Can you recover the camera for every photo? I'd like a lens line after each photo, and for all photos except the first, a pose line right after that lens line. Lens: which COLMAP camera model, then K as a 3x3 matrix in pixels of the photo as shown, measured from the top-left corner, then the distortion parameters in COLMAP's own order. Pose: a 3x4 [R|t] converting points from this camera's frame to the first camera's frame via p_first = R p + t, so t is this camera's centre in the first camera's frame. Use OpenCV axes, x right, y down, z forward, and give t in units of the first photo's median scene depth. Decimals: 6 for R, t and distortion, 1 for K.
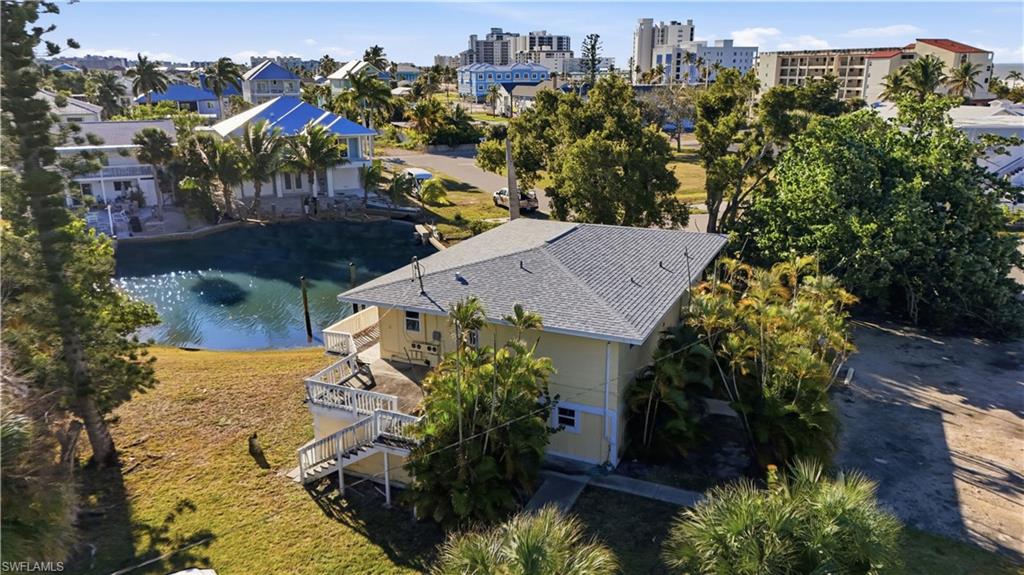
lens RADIAL K [[744.6, 0, 512.0], [0, 744.6, 287.5], [0, 0, 1]] dist [0.065590, -0.050924]
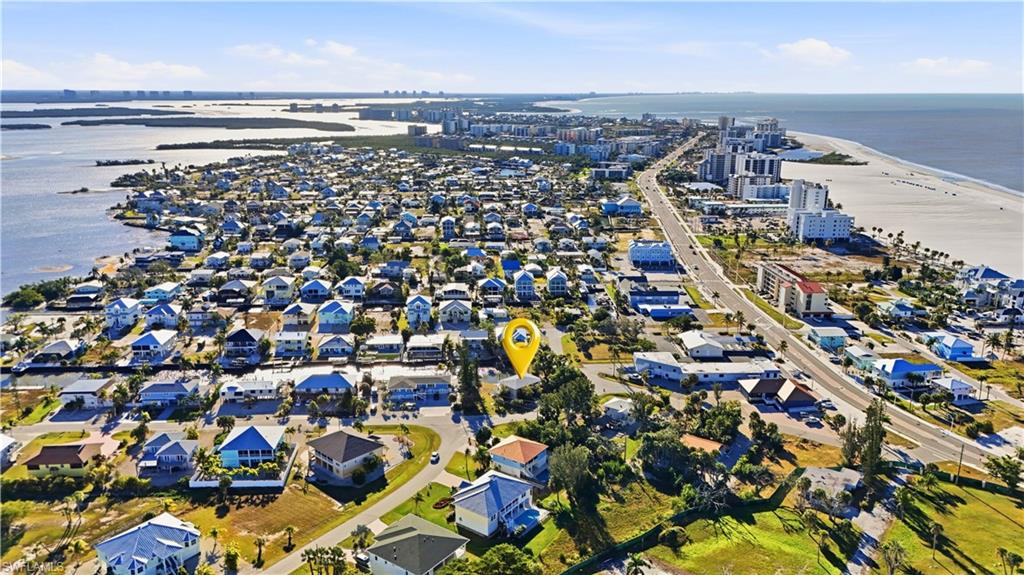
lens RADIAL K [[744.6, 0, 512.0], [0, 744.6, 287.5], [0, 0, 1]] dist [0.065590, -0.050924]
pose [[0.922540, 0.107157, -0.370725, 0.221910], [-0.116842, 0.993144, -0.003694, -0.077744], [0.367788, 0.046724, 0.928735, -0.534398]]
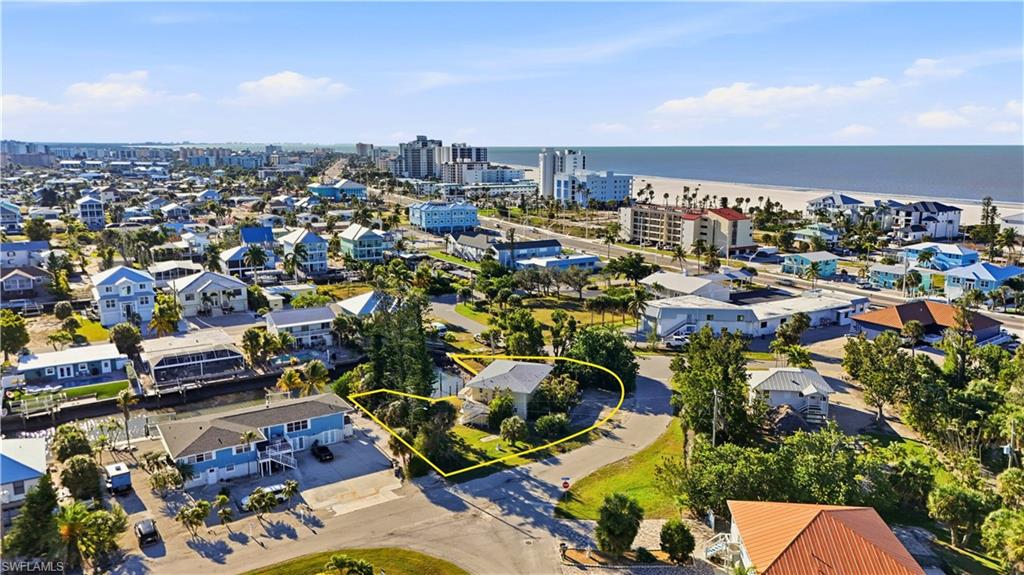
lens RADIAL K [[744.6, 0, 512.0], [0, 744.6, 287.5], [0, 0, 1]] dist [0.065590, -0.050924]
pose [[0.993537, -0.014752, 0.112549, -0.025705], [0.025372, 0.995294, -0.093516, -0.008629], [-0.110640, 0.095767, 0.989236, -0.203171]]
